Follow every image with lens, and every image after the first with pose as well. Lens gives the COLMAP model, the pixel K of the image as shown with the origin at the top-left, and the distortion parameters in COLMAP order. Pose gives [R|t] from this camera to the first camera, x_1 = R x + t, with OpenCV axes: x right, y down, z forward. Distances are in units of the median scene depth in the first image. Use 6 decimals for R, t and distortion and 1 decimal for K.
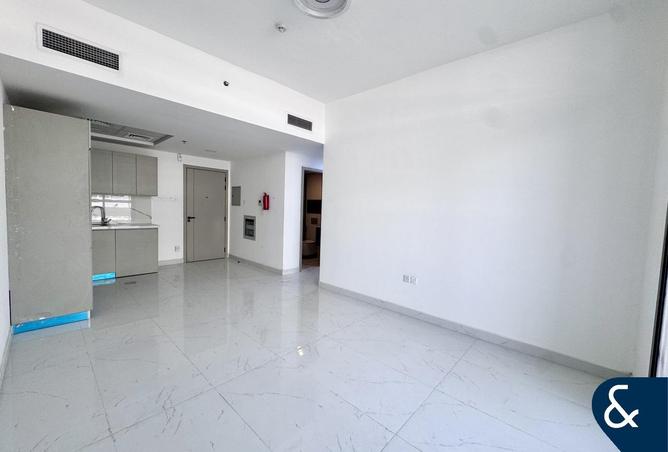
lens RADIAL K [[279.3, 0, 334.0], [0, 279.3, 226.0], [0, 0, 1]] dist [0.001815, 0.000231]
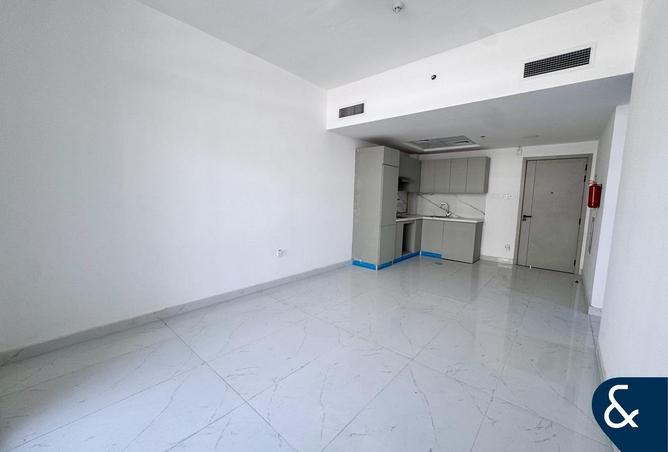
lens RADIAL K [[270.6, 0, 334.0], [0, 270.6, 226.0], [0, 0, 1]] dist [-0.001002, -0.000160]
pose [[0.015418, 0.074369, -0.997112, 0.385814], [-0.089057, 0.993369, 0.072713, -0.007922], [0.995907, 0.087678, 0.021939, 0.412022]]
